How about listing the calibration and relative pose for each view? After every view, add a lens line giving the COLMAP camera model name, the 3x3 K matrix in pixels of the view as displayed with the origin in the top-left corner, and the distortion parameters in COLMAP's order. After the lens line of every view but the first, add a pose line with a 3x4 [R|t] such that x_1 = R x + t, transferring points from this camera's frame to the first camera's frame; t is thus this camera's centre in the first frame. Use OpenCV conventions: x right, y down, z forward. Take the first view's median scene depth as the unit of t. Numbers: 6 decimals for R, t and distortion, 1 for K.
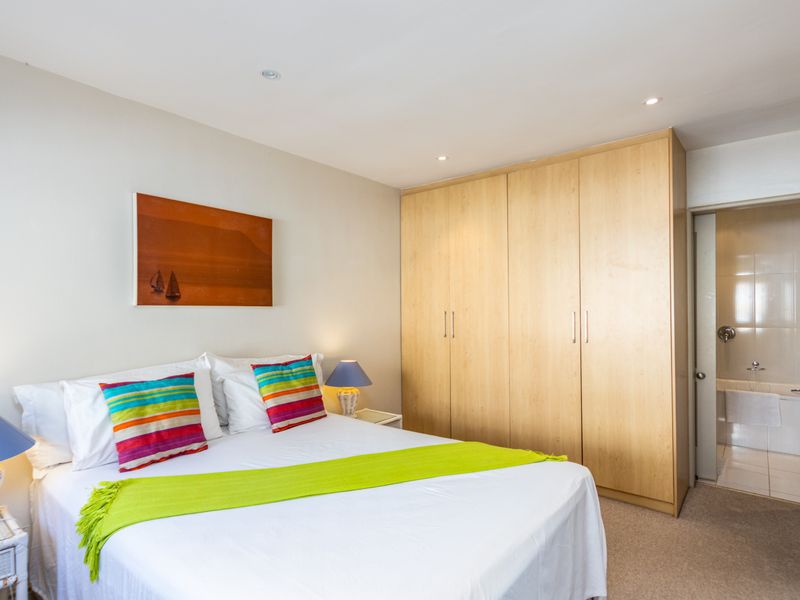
lens RADIAL K [[432.9, 0, 404.2], [0, 432.9, 307.0], [0, 0, 1]] dist [-0.000655, -0.000298]
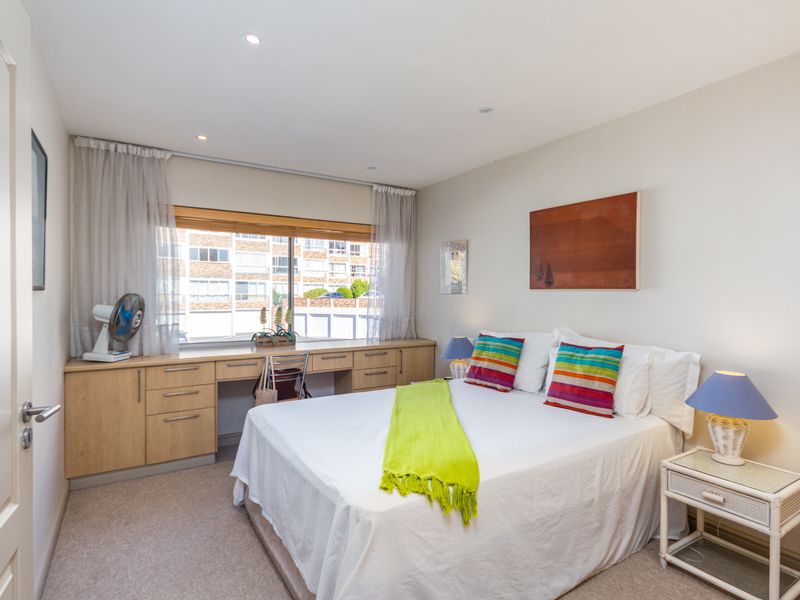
lens RADIAL K [[432.9, 0, 400.3], [0, 432.9, 295.2], [0, 0, 1]] dist [-0.000655, -0.000298]
pose [[-0.324846, 0.007043, -0.945741, 0.805442], [0.002492, 0.999975, 0.006591, 0.005045], [0.945764, -0.000216, -0.324856, 0.944226]]
